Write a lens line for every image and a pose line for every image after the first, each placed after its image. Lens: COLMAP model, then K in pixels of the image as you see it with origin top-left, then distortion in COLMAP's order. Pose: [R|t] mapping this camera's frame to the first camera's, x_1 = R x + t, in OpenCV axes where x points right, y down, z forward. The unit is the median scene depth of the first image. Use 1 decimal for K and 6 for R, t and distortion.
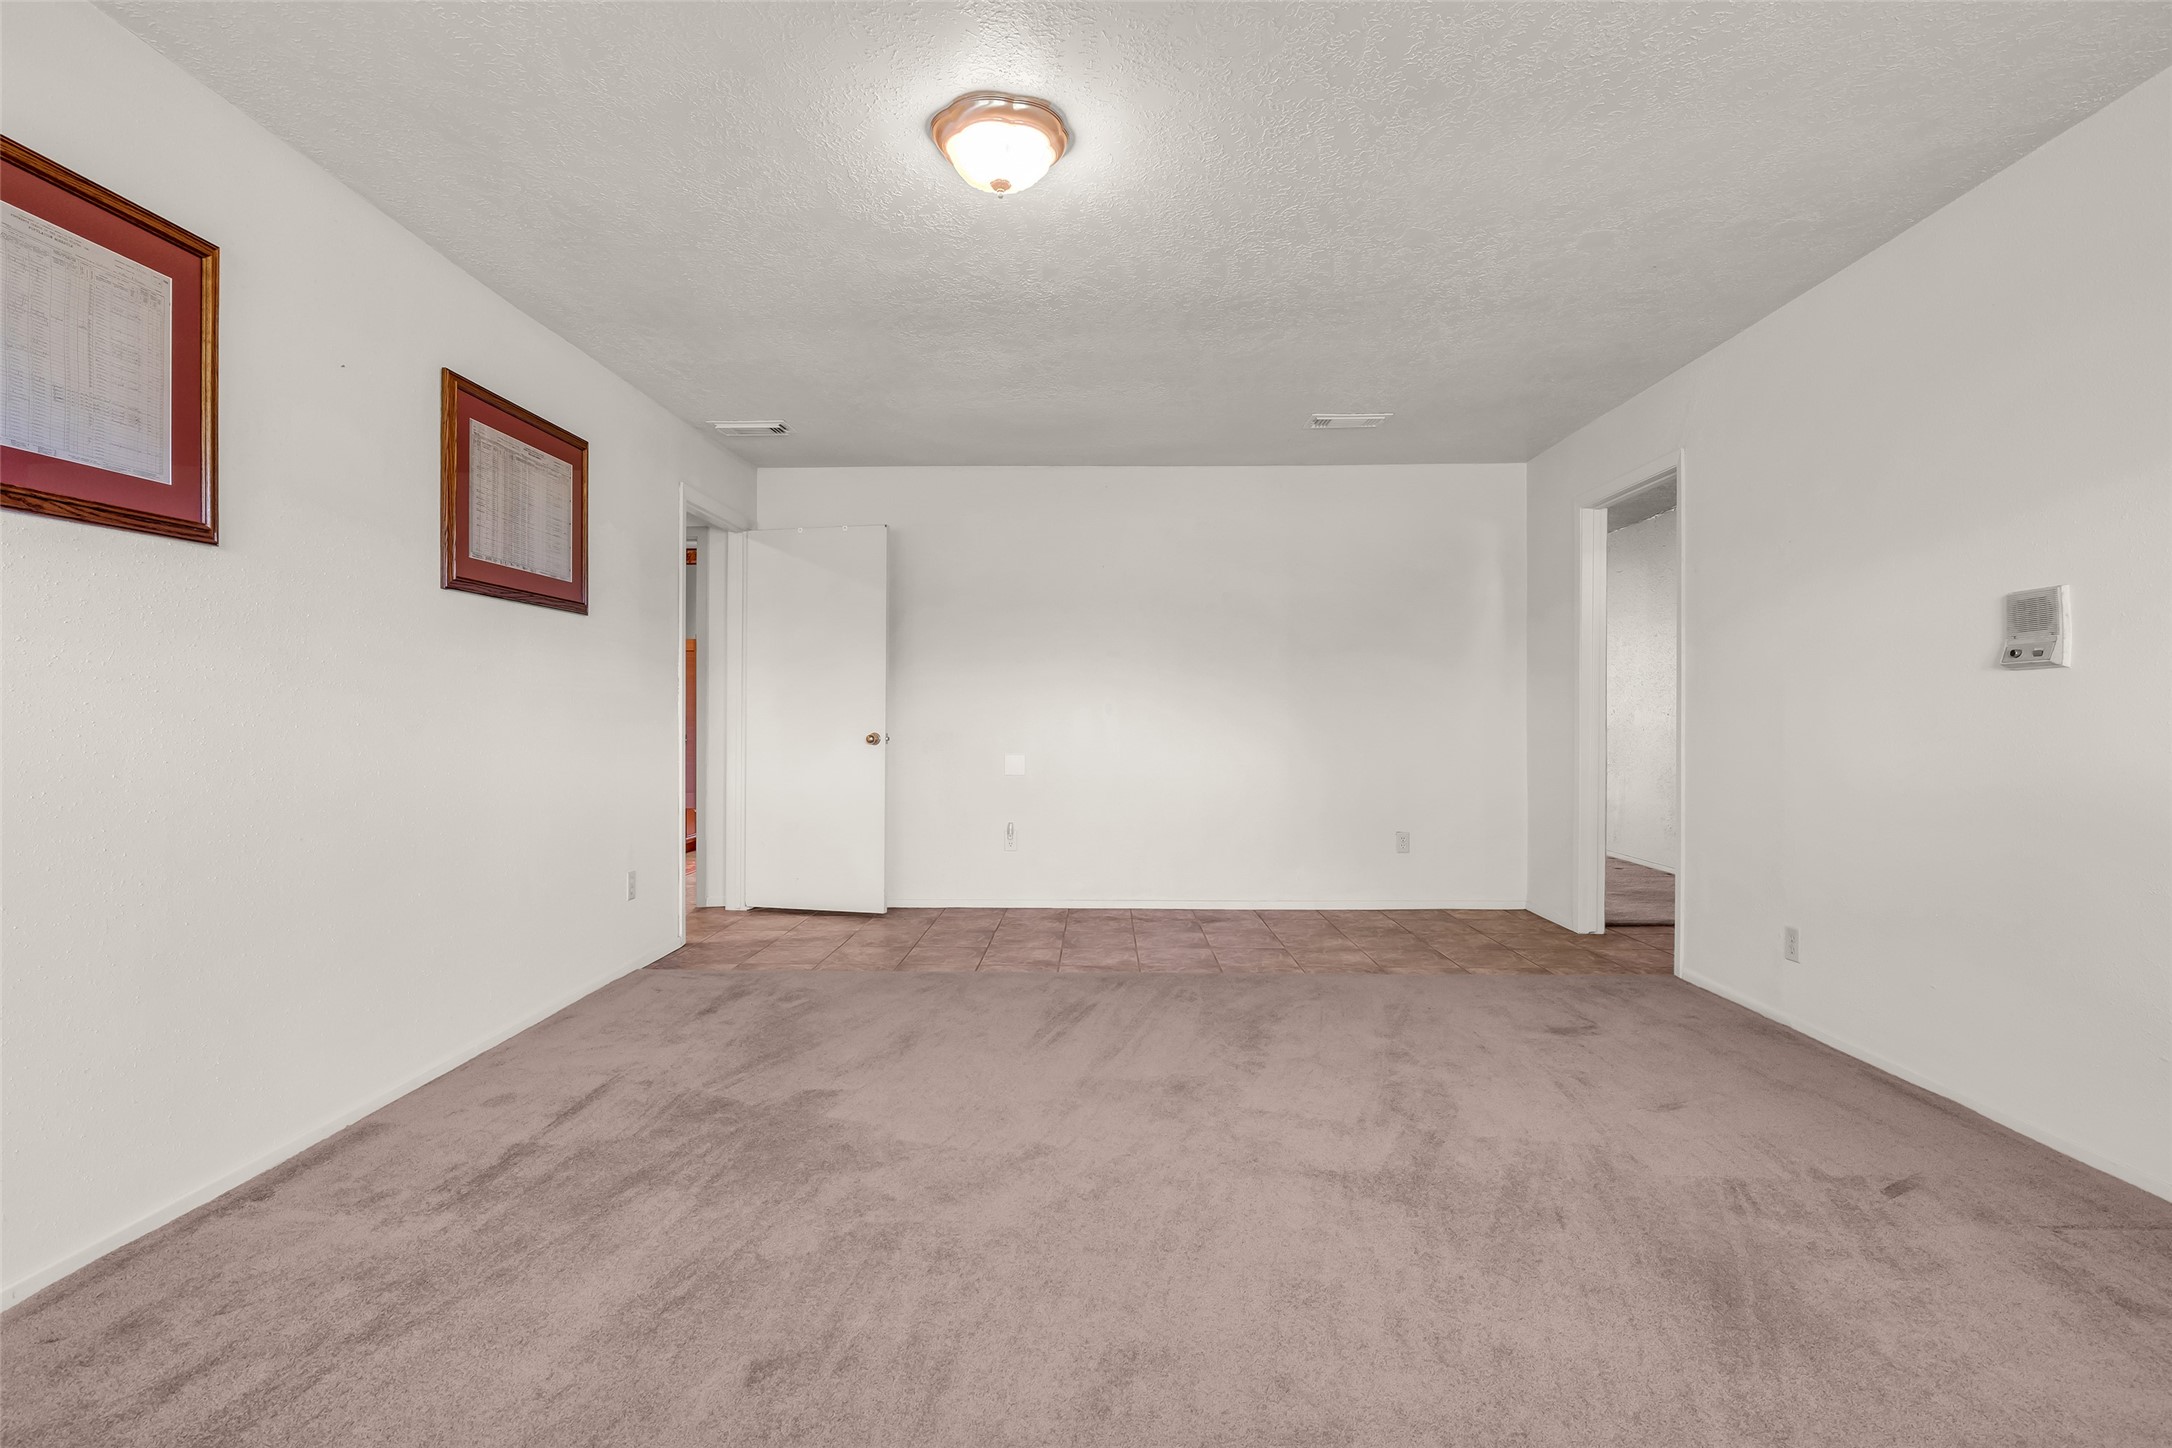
lens RADIAL K [[1002.4, 0, 1085.2], [0, 1002.4, 720.2], [0, 0, 1]] dist [-0.015167, 0.001693]
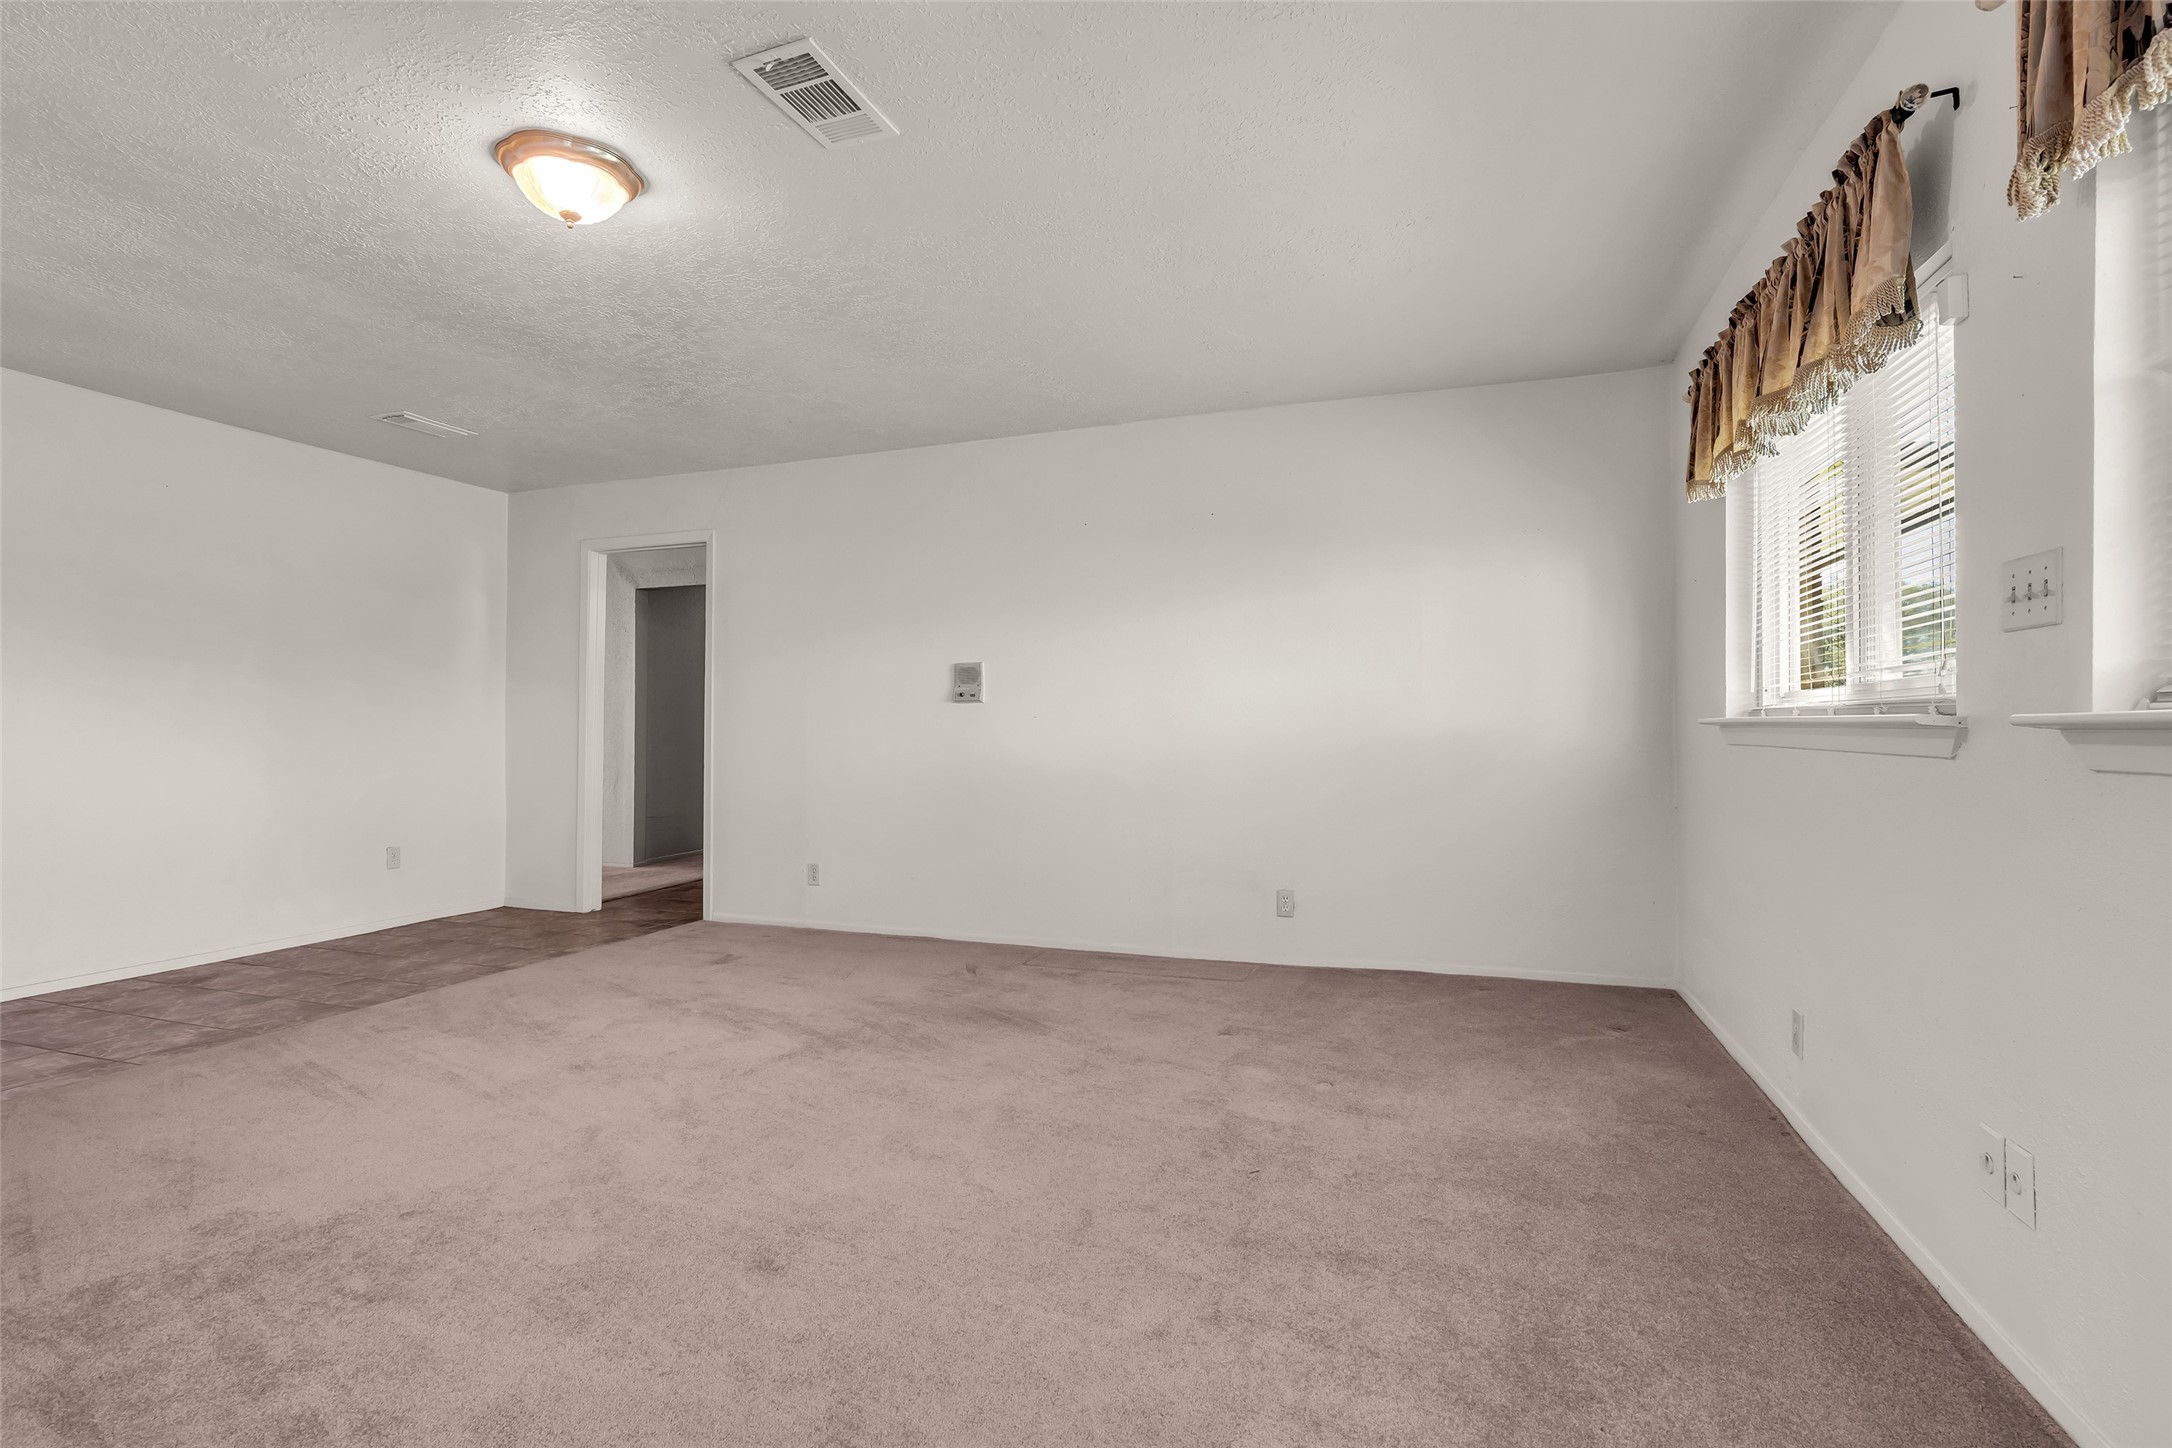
lens RADIAL K [[1002.4, 0, 1083.3], [0, 1002.4, 725.6], [0, 0, 1]] dist [-0.015167, 0.001693]
pose [[0.310518, 0.003748, 0.950560, -0.800927], [0.003434, 0.999981, -0.005065, 0.003985], [-0.950561, 0.004837, 0.310499, 0.147264]]
